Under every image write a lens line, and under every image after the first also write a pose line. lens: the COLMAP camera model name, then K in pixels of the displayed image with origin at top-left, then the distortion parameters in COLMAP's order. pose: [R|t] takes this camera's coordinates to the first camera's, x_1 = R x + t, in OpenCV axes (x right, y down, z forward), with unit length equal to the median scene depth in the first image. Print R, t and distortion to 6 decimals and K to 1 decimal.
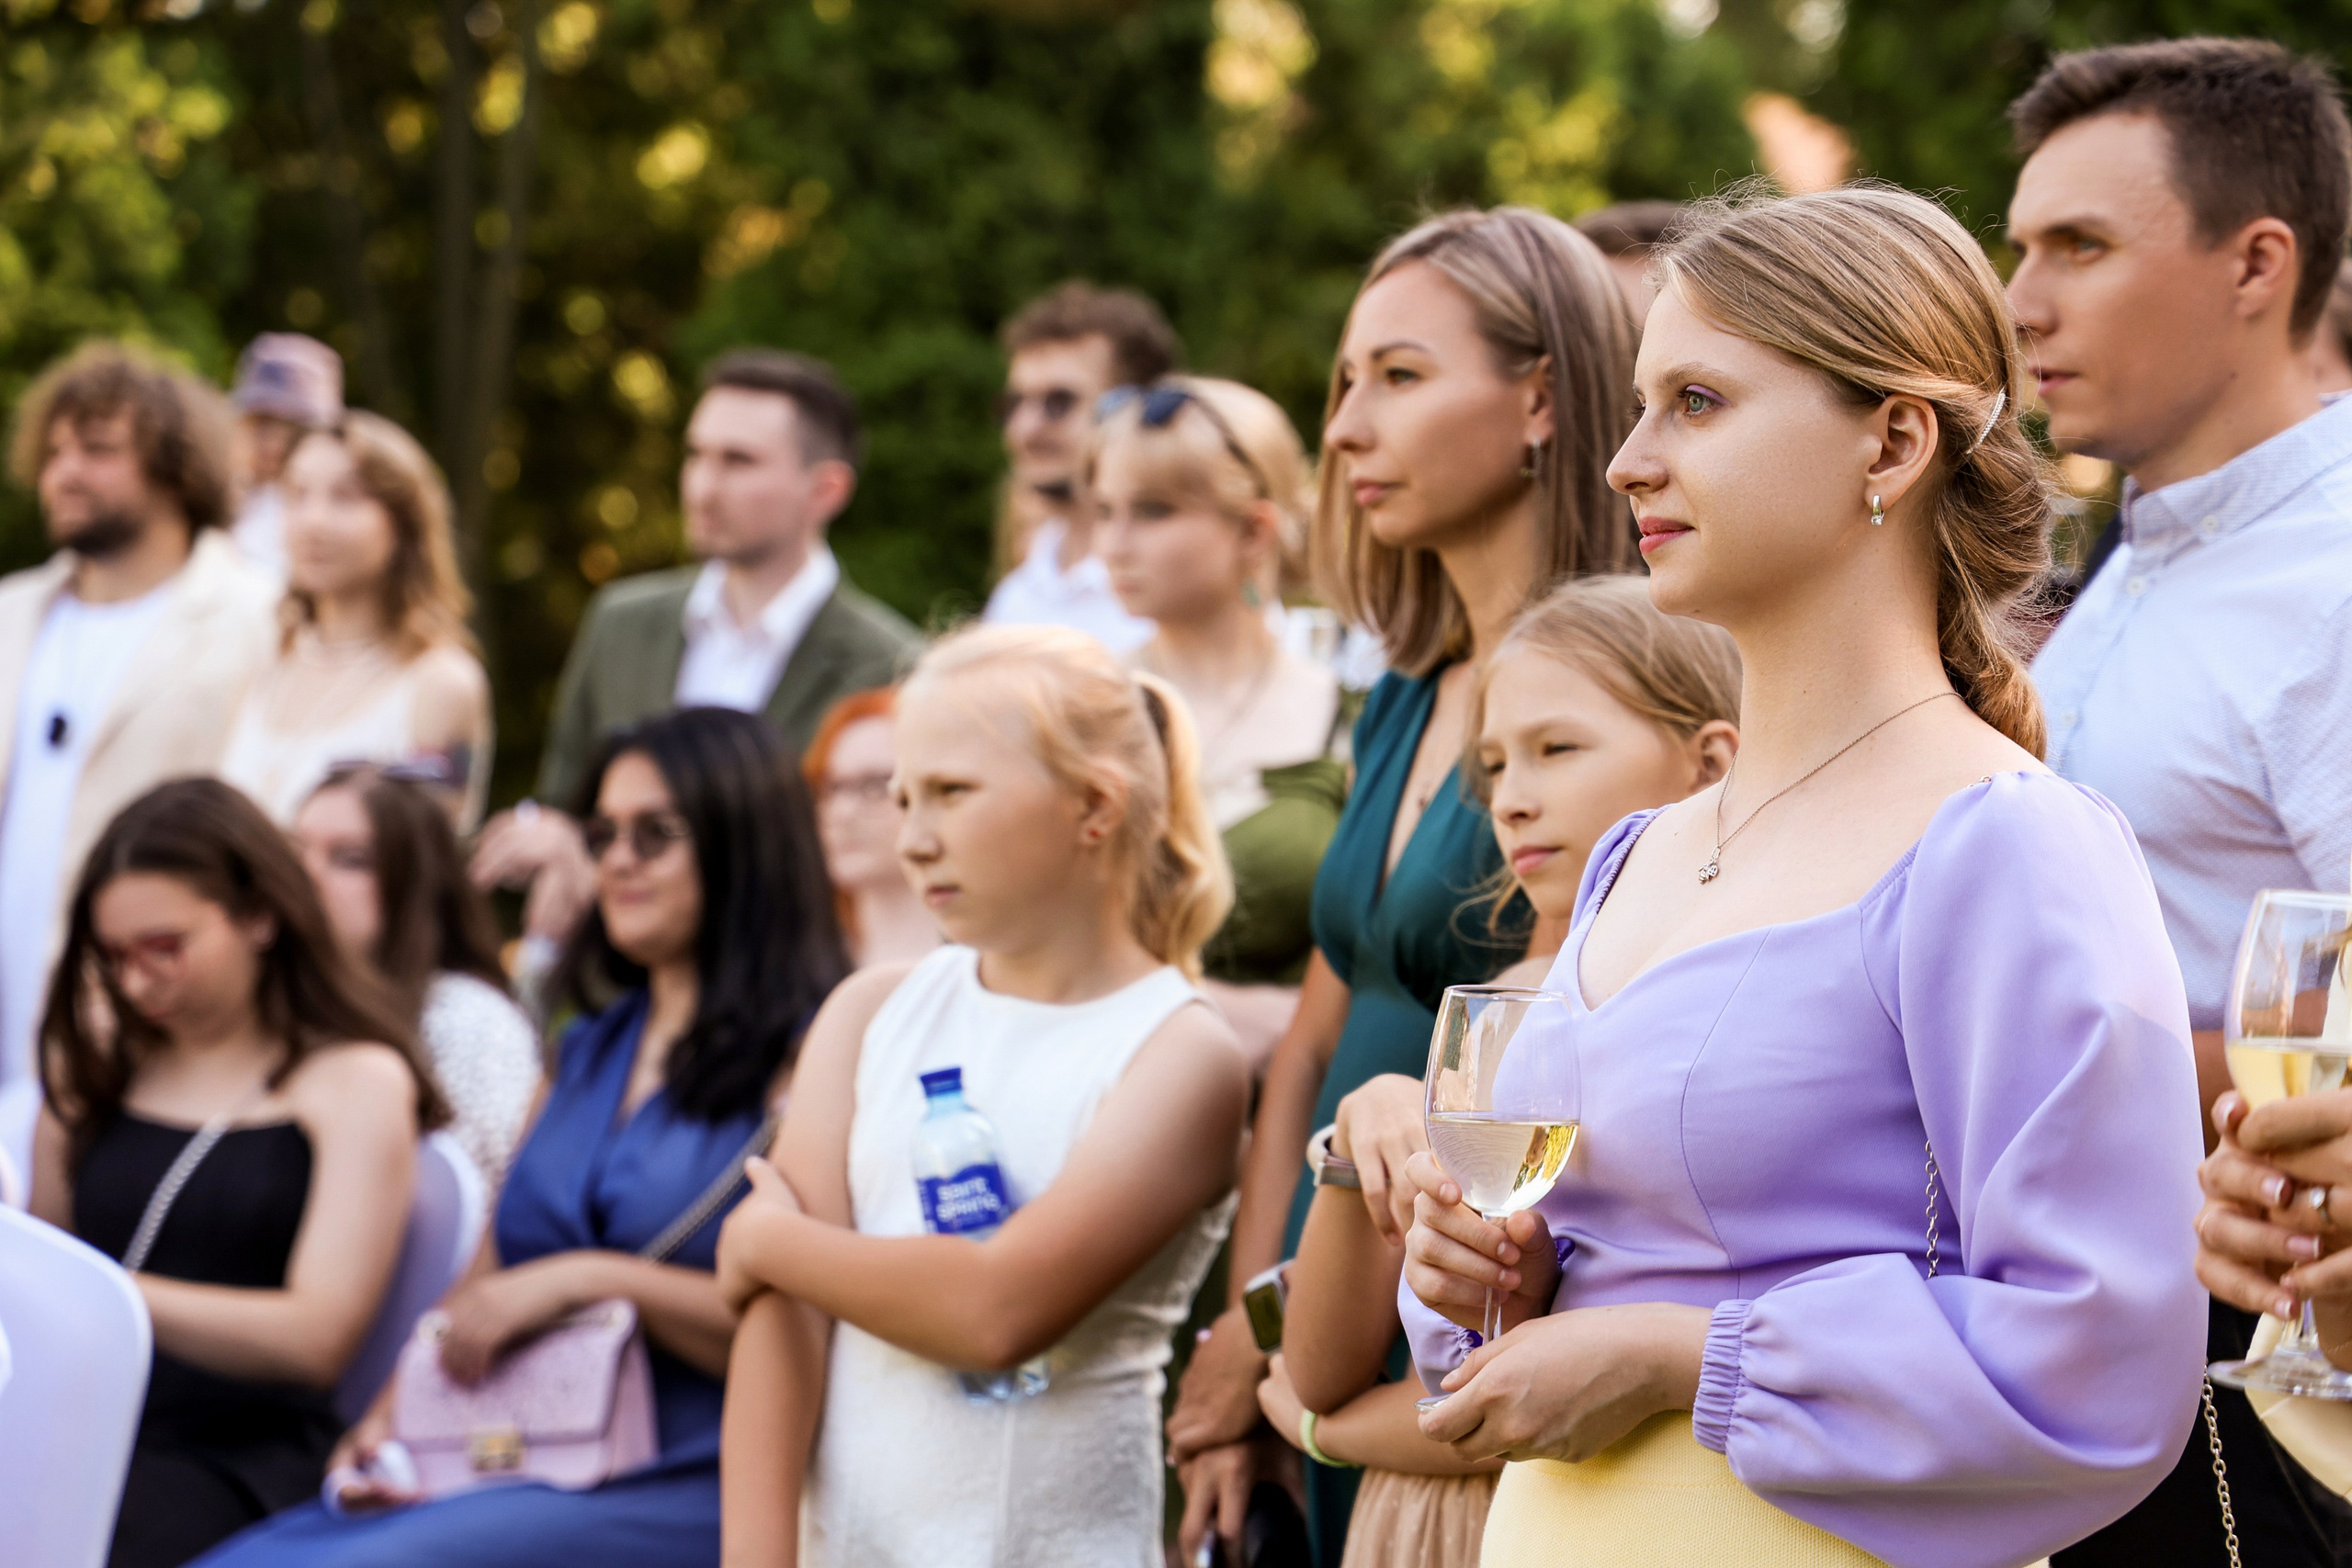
lens RADIAL K [[7192.7, 0, 1166.9], [0, 7192.7, 865.9], [0, 0, 1]] dist [-0.054920, 81.813805]
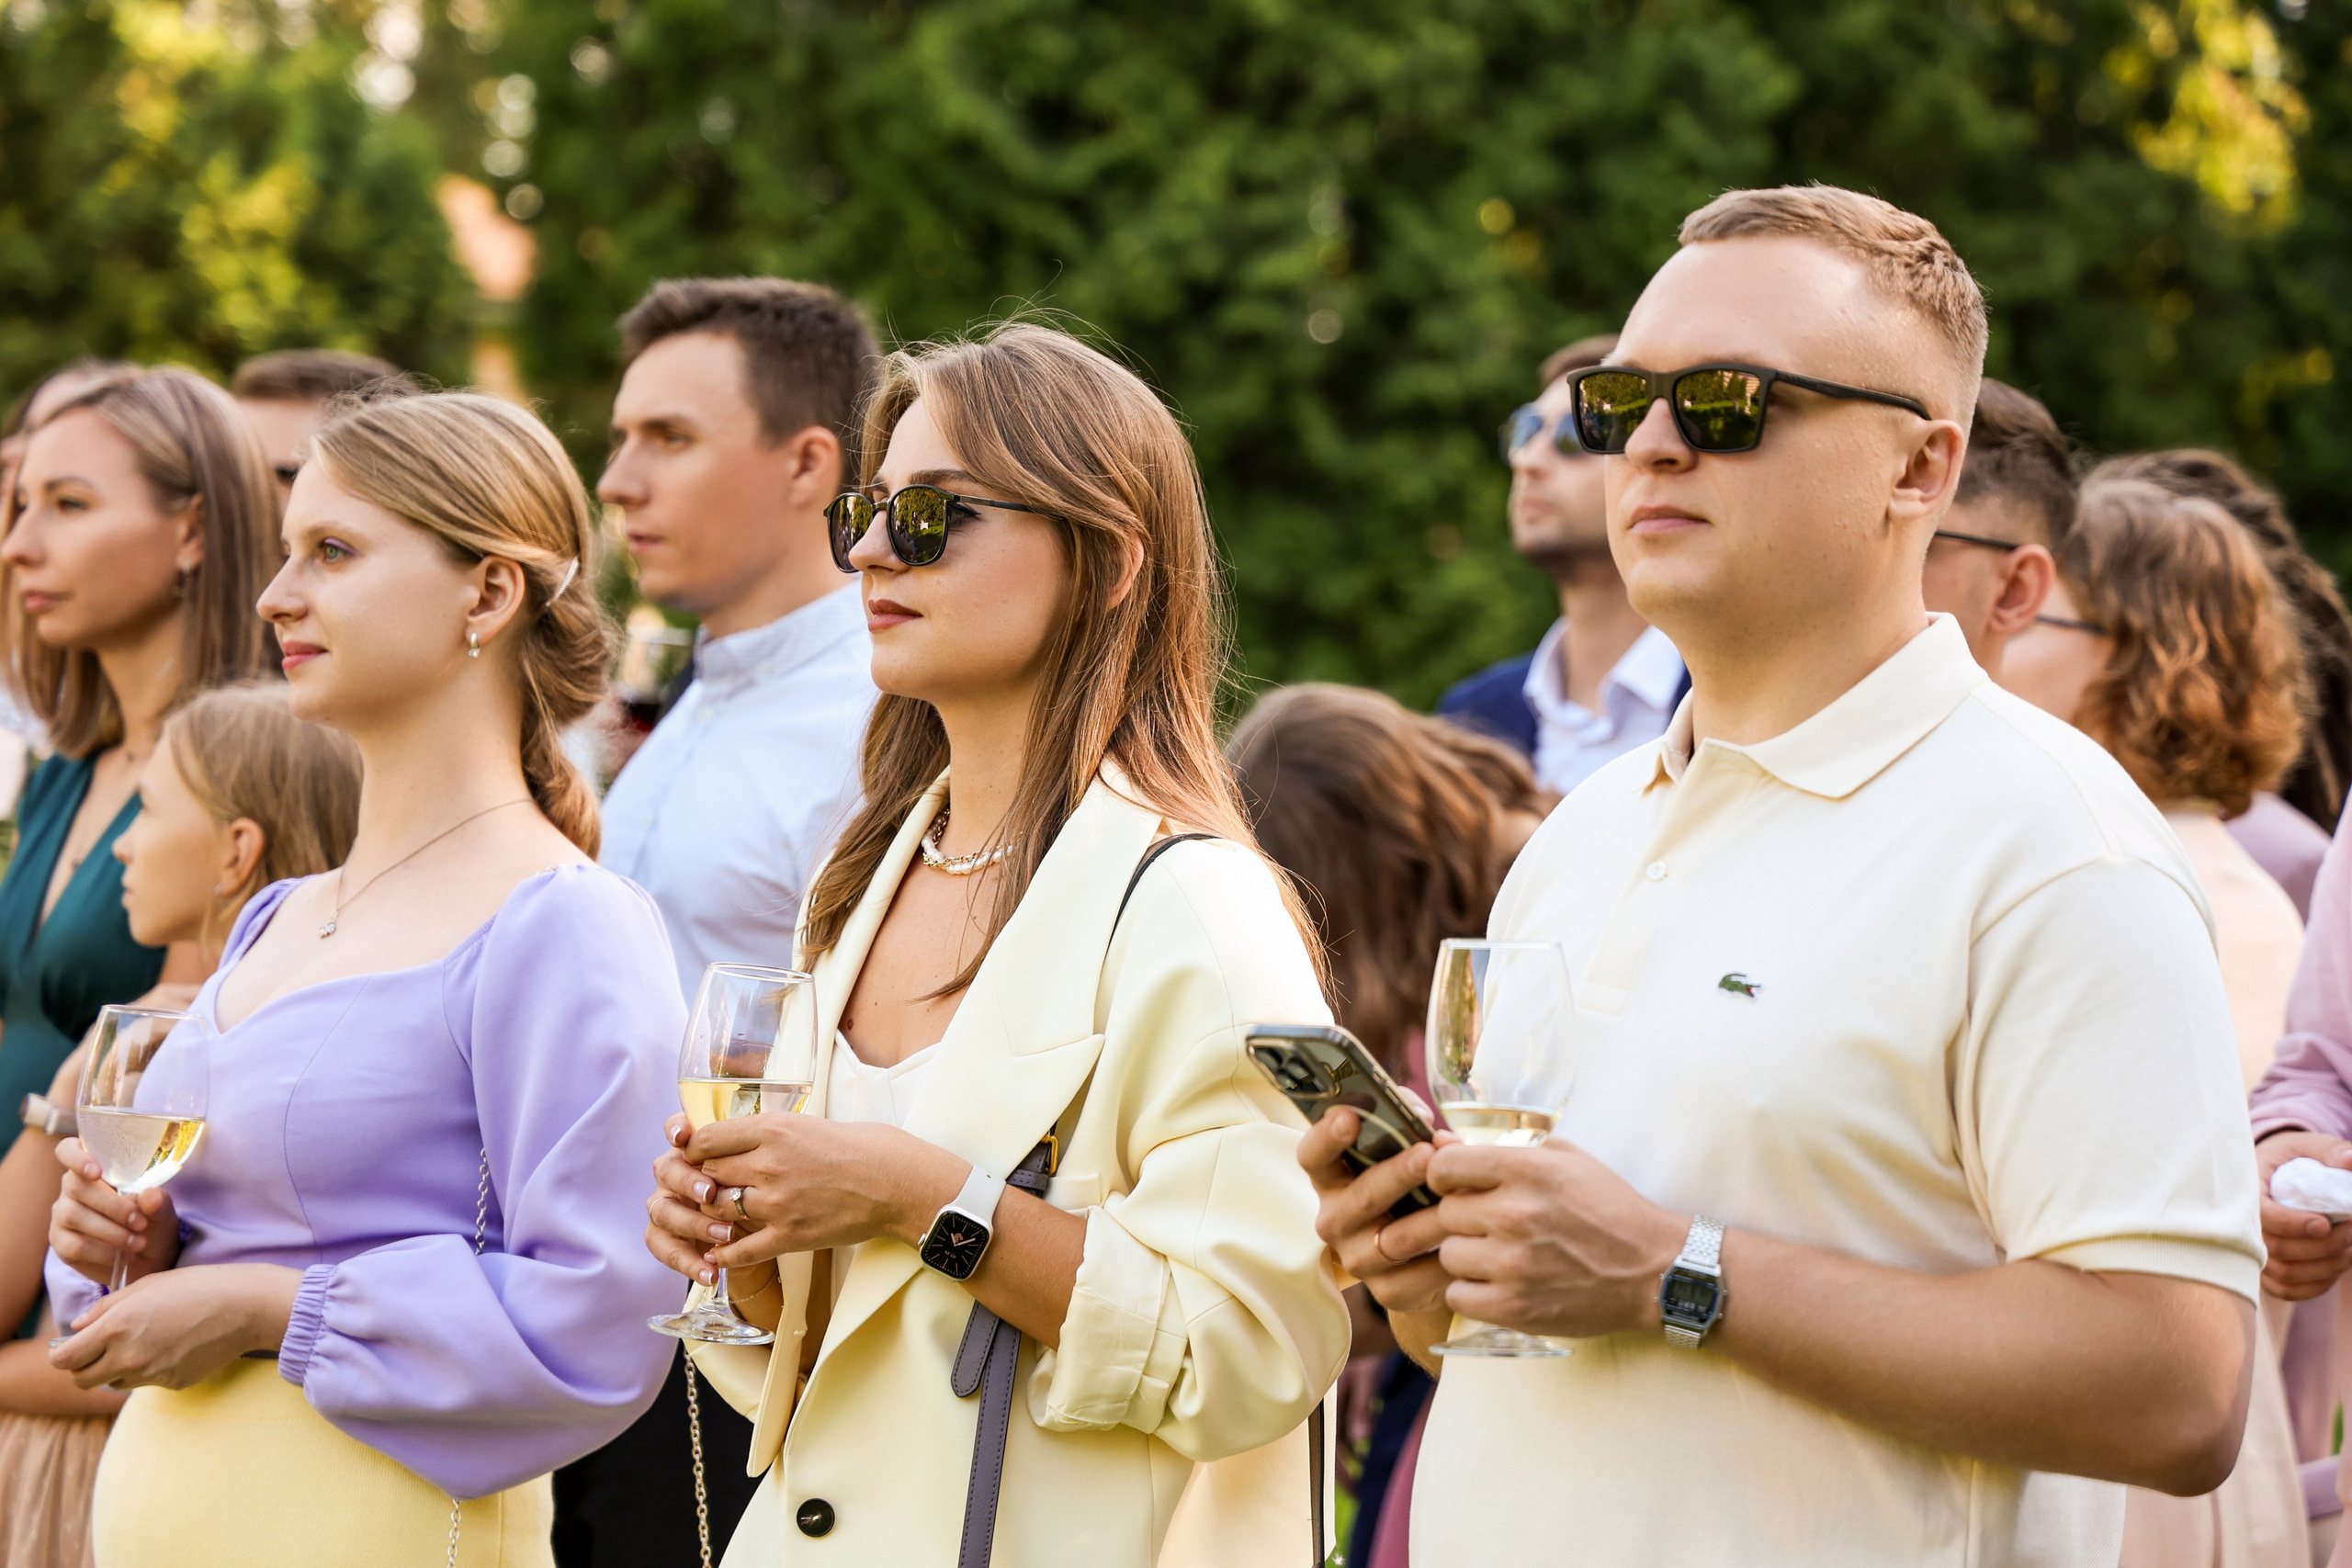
lens RADIAL K [[7329.6, 0, 1173.6], [0, 7329.6, 743.5], [0, 0, 1]] dist [-0.607480, 29.668492]
pose [[0.983958, 0.049398, 0.171428, 0.001105], [-0.044283, 0.998456, -0.033537, 0.004855], [-0.172820, 0.025407, 0.984626, -0.259921]]
